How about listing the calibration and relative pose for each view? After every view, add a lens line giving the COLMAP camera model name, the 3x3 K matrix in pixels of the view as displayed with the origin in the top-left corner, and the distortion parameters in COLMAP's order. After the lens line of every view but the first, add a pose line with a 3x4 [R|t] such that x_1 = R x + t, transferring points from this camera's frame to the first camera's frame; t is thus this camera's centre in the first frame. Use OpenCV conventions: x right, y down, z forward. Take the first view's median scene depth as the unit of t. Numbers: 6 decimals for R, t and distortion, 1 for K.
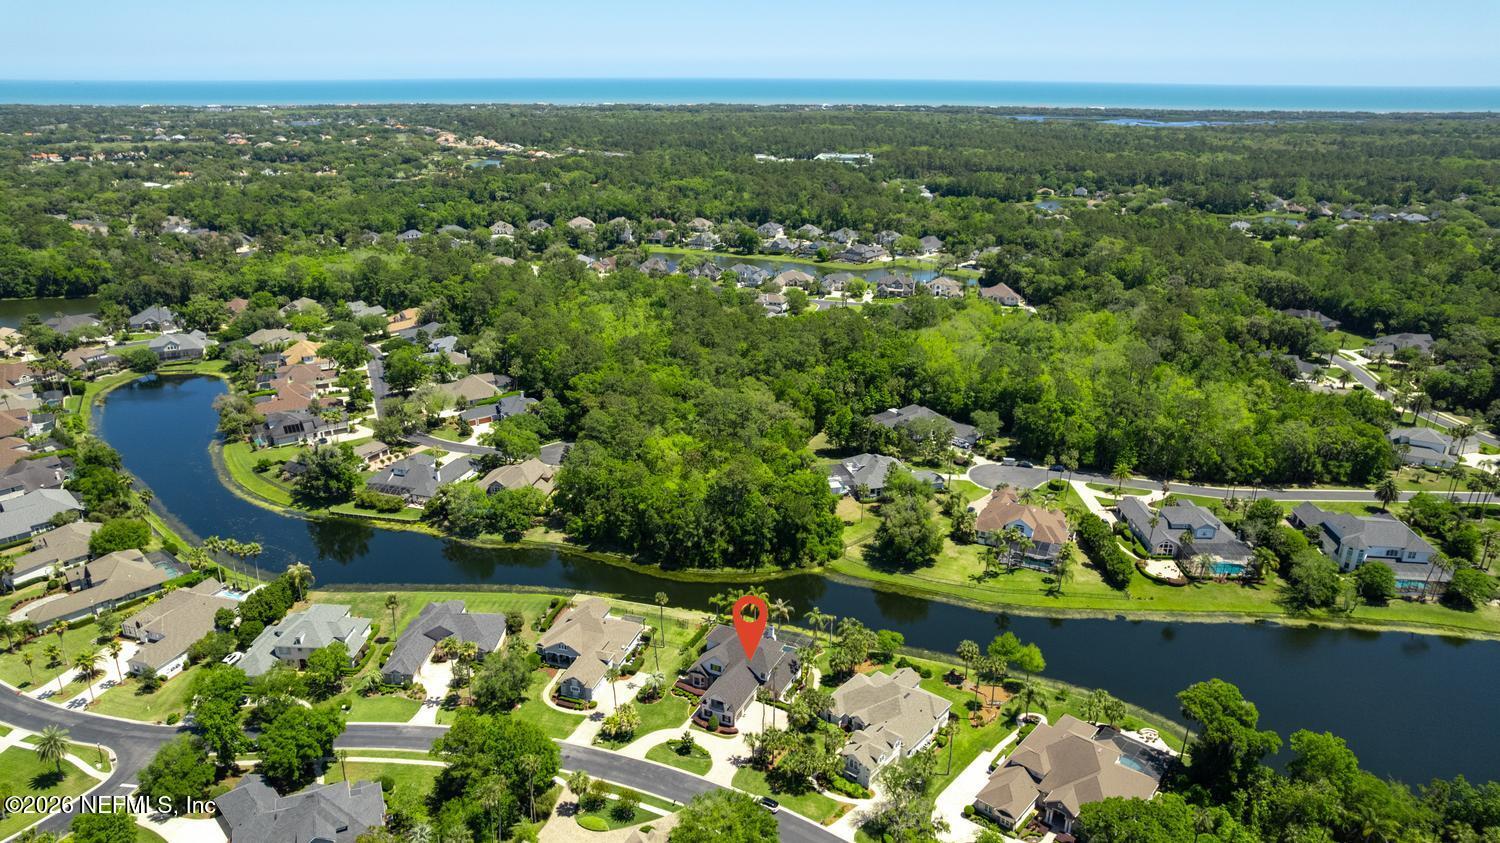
lens RADIAL K [[969.6, 0, 760.5], [0, 969.6, 425.7], [0, 0, 1]] dist [-0.066510, 0.051097]
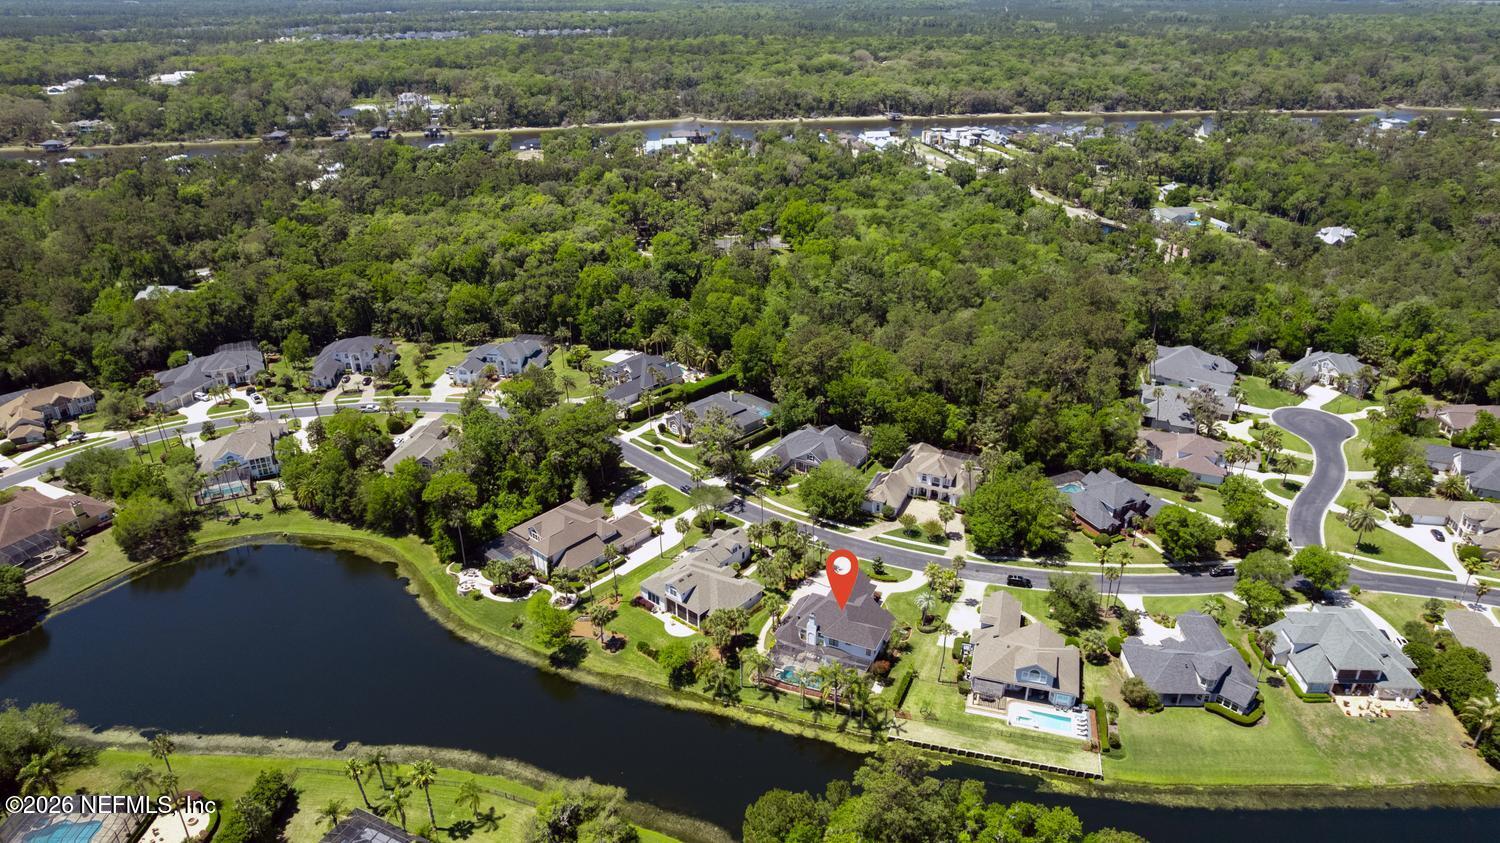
lens RADIAL K [[969.6, 0, 736.3], [0, 969.6, 412.8], [0, 0, 1]] dist [-0.066510, 0.051097]
pose [[-0.999780, -0.005980, 0.020118, 0.053092], [0.010268, 0.696622, 0.717364, -0.464785], [-0.018304, 0.717413, -0.696408, 1.218120]]
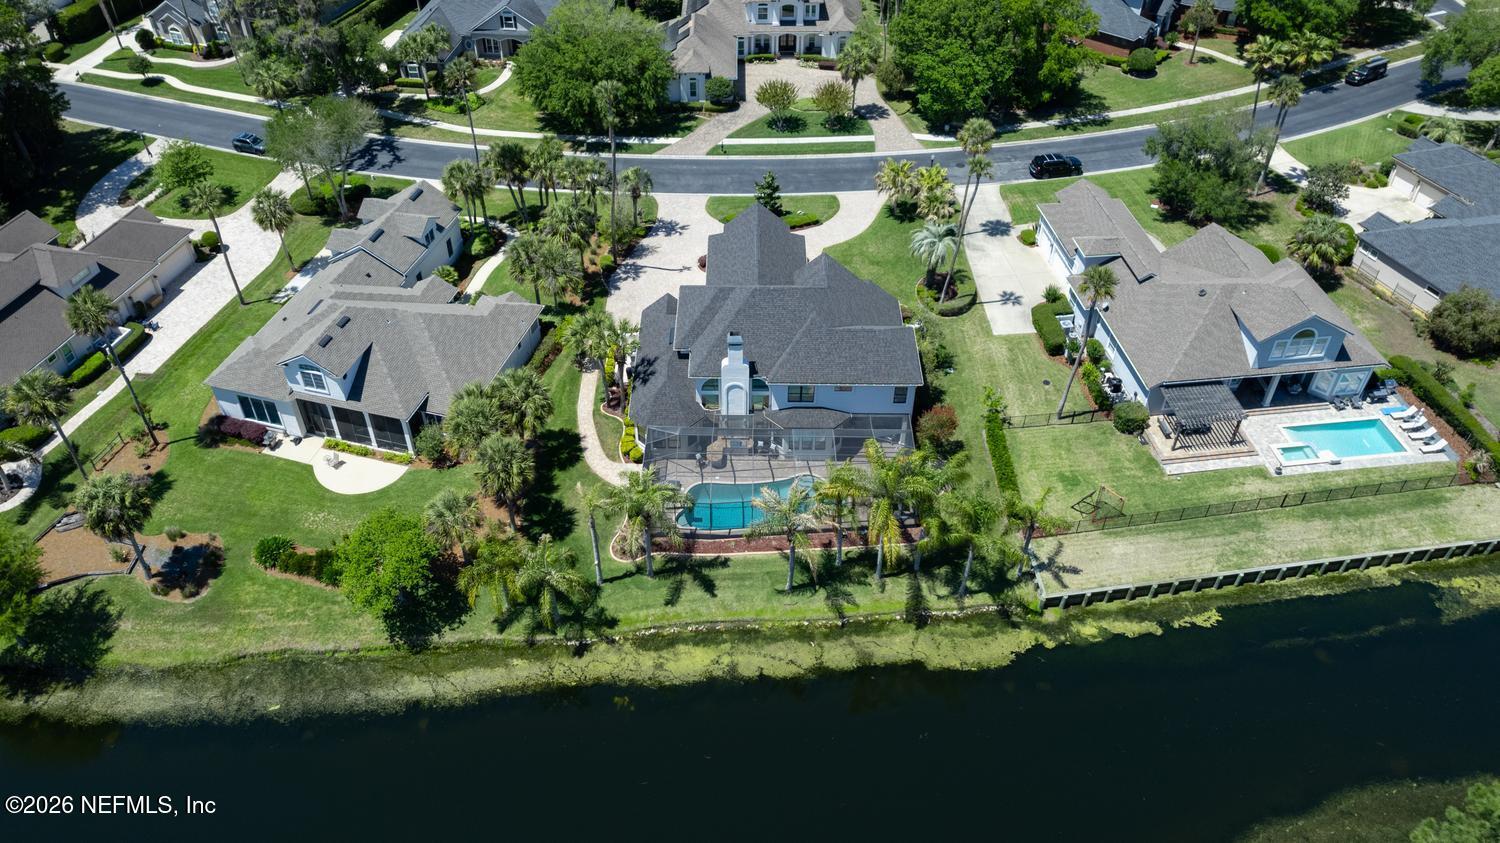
lens RADIAL K [[1095.1, 0, 691.3], [0, 1095.1, 468.4], [0, 0, 1]] dist [-0.064800, 0.051973]
pose [[-0.924707, 0.273312, -0.264988, 0.108479], [-0.118234, 0.455467, 0.882367, -0.073701], [0.361854, 0.847261, -0.388858, 0.956920]]
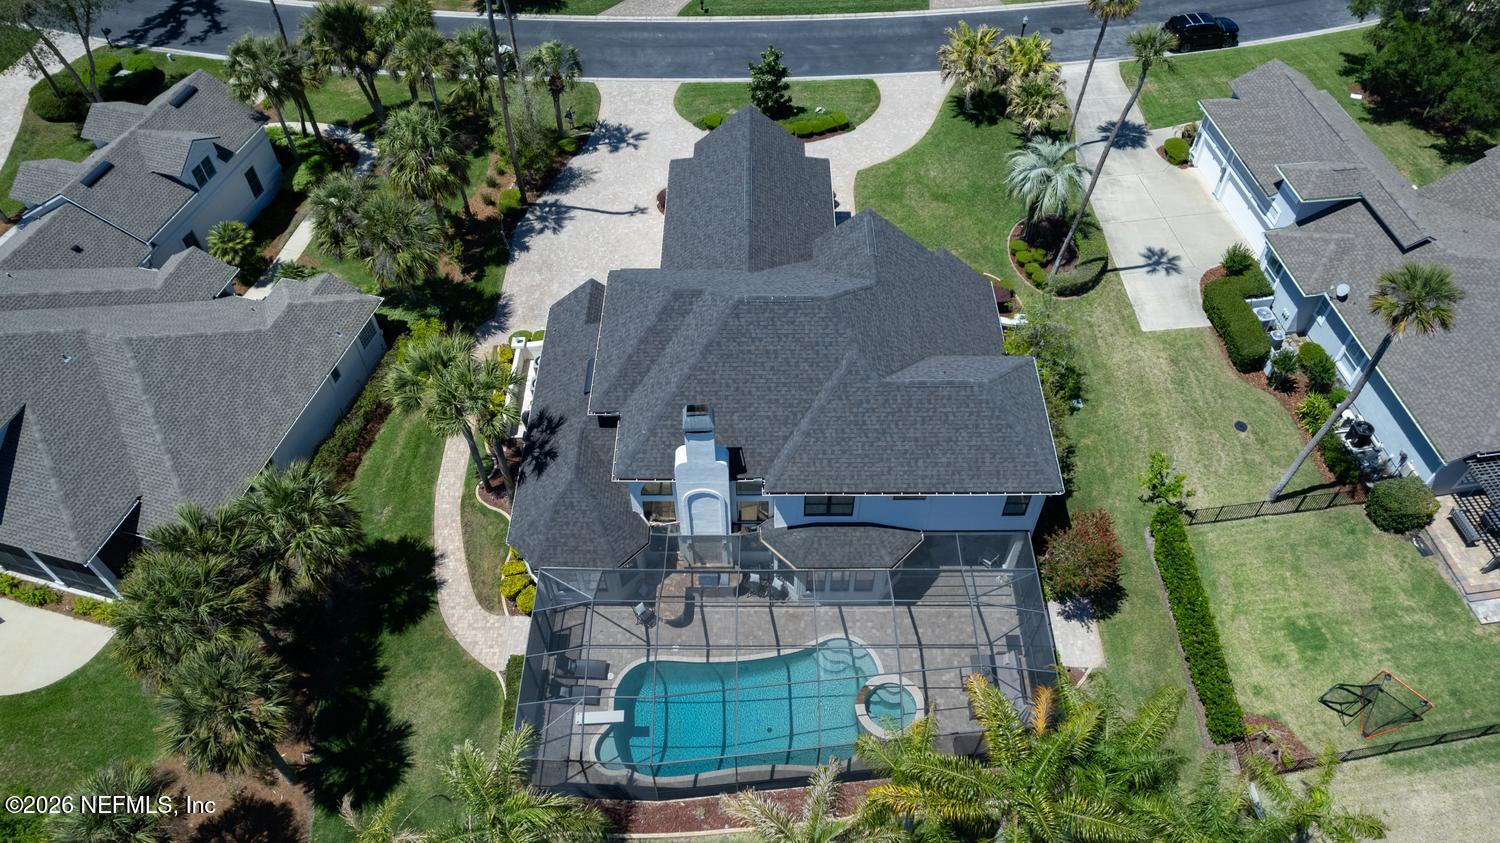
lens RADIAL K [[1015.3, 0, 746.6], [0, 1015.3, 433.9], [0, 0, 1]] dist [-0.062513, 0.039620]
pose [[-0.911029, 0.322479, -0.256970, 0.039033], [-0.141615, 0.340593, 0.929484, 0.043155], [0.387261, 0.883178, -0.264623, 0.856524]]
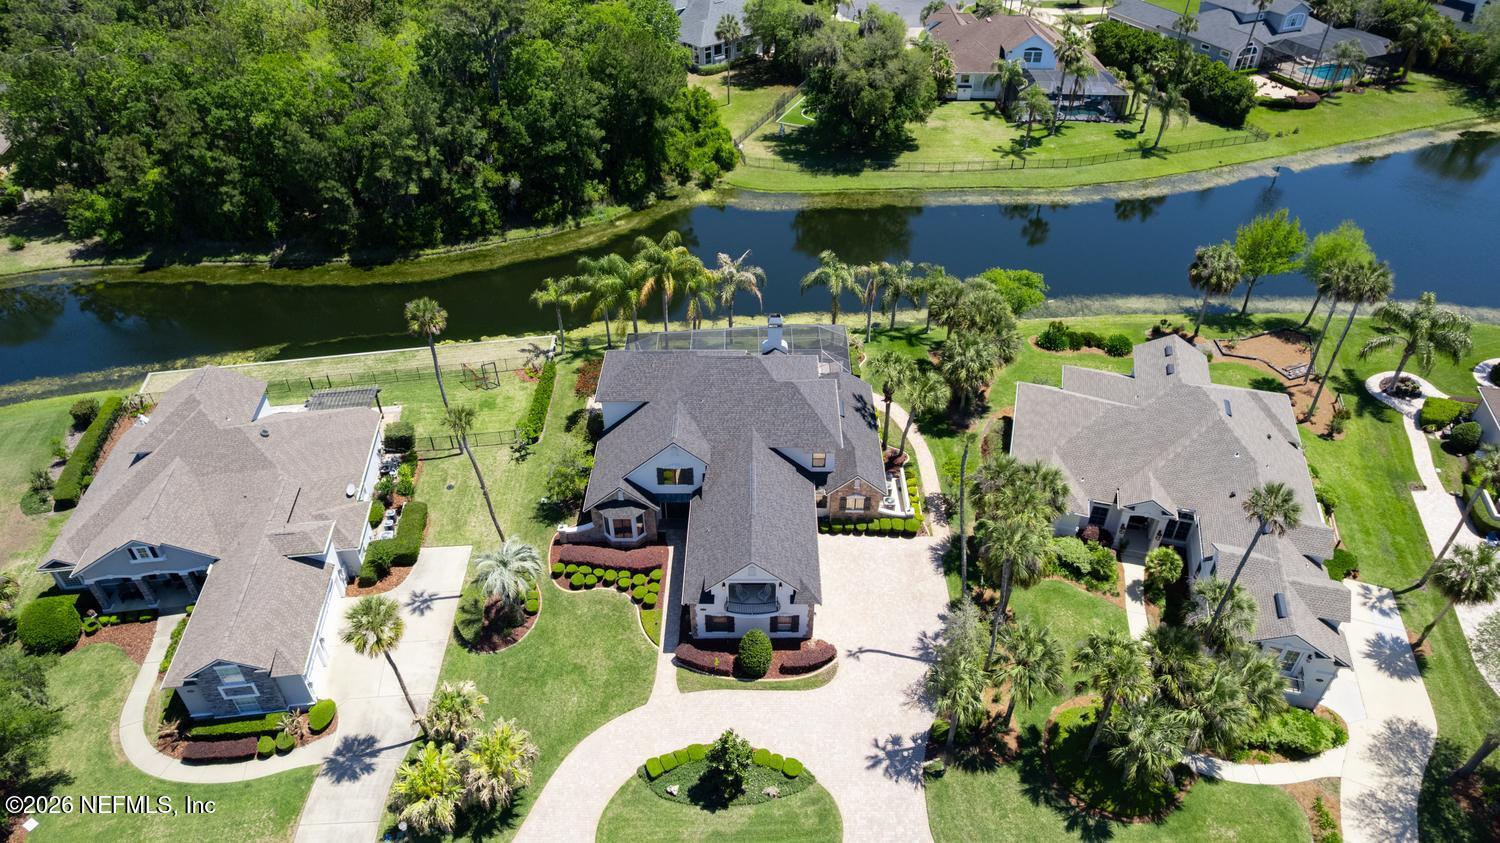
lens RADIAL K [[969.6, 0, 759.2], [0, 969.6, 422.0], [0, 0, 1]] dist [-0.066510, 0.051097]
pose [[0.909182, -0.262548, 0.323197, -0.096011], [0.154329, 0.933360, 0.324071, 0.104147], [-0.386743, -0.244761, 0.889113, 0.554836]]
